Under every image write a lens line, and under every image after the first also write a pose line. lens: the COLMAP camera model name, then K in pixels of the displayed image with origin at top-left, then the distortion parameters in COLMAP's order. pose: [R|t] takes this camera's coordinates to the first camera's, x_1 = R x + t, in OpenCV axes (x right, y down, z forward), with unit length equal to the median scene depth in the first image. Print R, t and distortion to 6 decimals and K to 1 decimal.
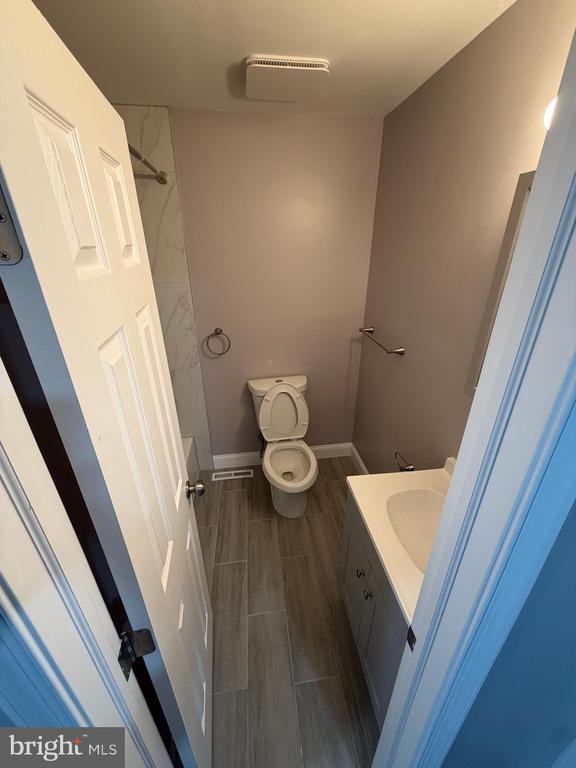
lens RADIAL K [[306.2, 0, 289.2], [0, 306.2, 385.0], [0, 0, 1]] dist [0.002486, -0.000442]
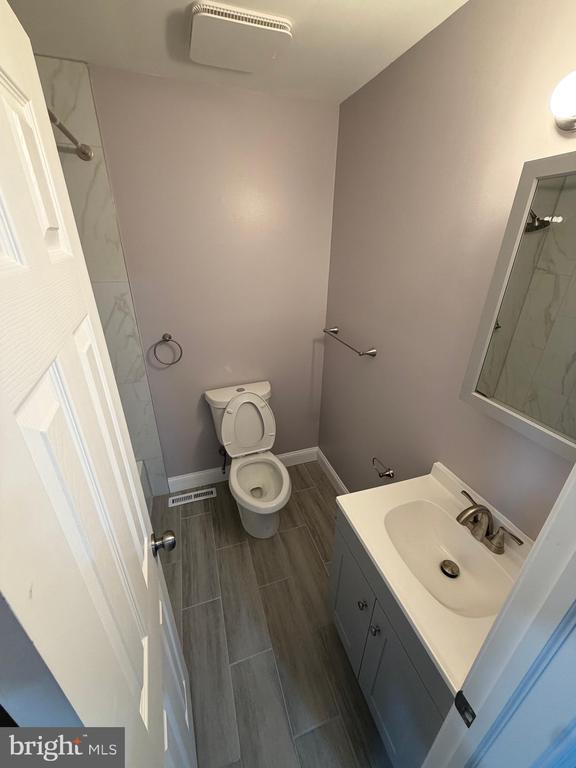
lens RADIAL K [[306.2, 0, 287.8], [0, 306.2, 384.1], [0, 0, 1]] dist [0.002486, -0.000442]
pose [[0.982651, -0.066639, 0.173081, -0.067411], [0.065746, 0.997777, 0.010897, -0.039592], [-0.173422, 0.000672, 0.984847, 0.108395]]
